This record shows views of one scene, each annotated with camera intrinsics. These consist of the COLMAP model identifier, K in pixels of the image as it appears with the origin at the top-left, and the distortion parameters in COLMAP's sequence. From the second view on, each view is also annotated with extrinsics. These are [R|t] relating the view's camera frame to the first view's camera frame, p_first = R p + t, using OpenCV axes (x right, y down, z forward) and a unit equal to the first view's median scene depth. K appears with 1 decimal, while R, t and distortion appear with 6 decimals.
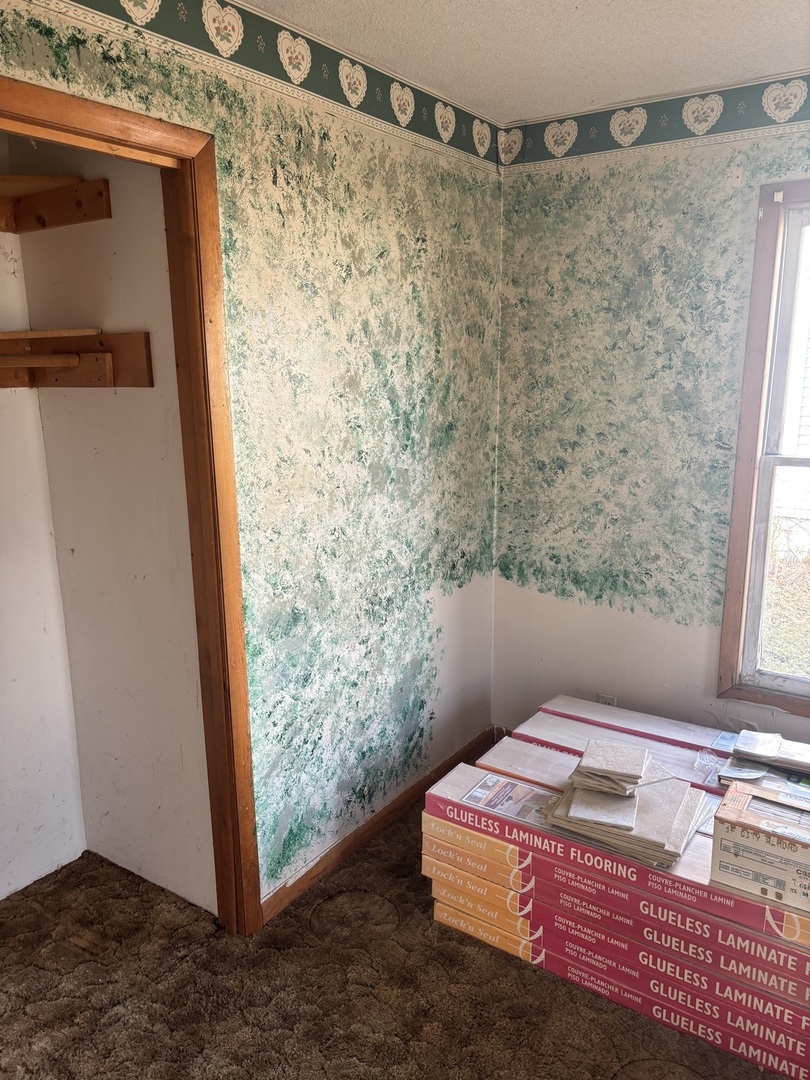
lens RADIAL K [[813.3, 0, 405.3], [0, 813.3, 545.9], [0, 0, 1]] dist [0.062472, -0.059643]
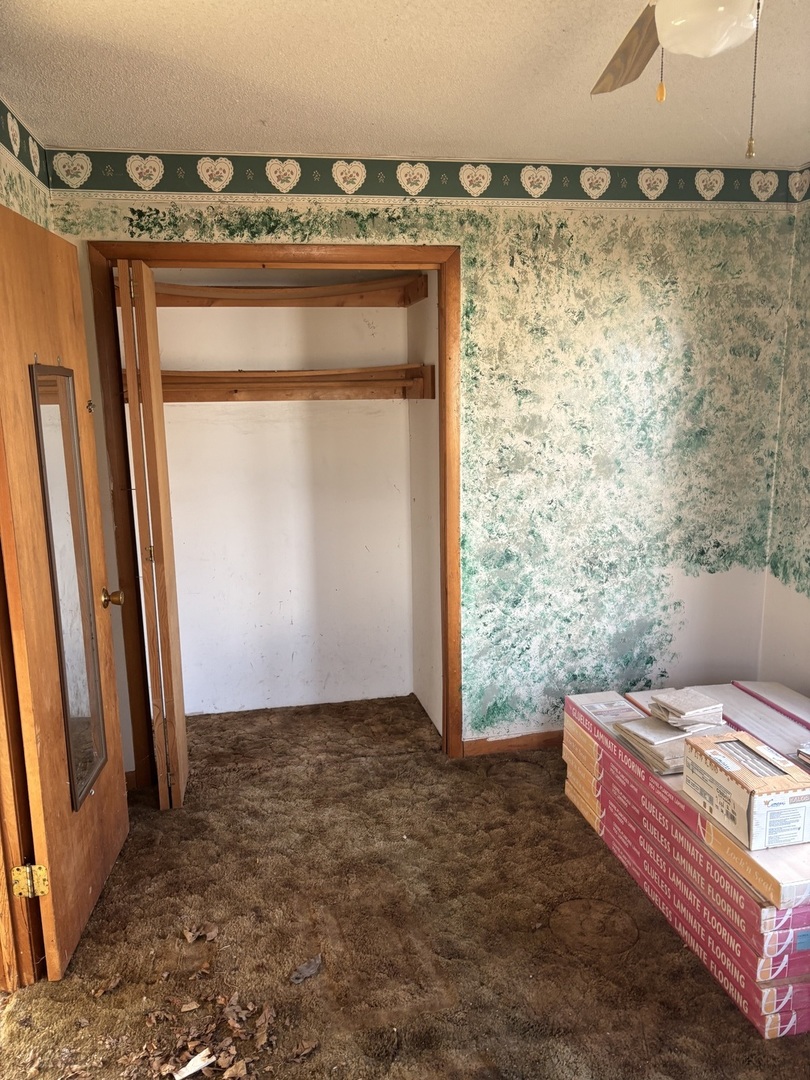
lens RADIAL K [[813.3, 0, 408.7], [0, 813.3, 540.7], [0, 0, 1]] dist [0.062472, -0.059643]
pose [[0.727790, 0.126570, -0.674019, 0.690770], [-0.139707, 0.989575, 0.034974, 0.033020], [0.671419, 0.068712, 0.737885, -0.188447]]
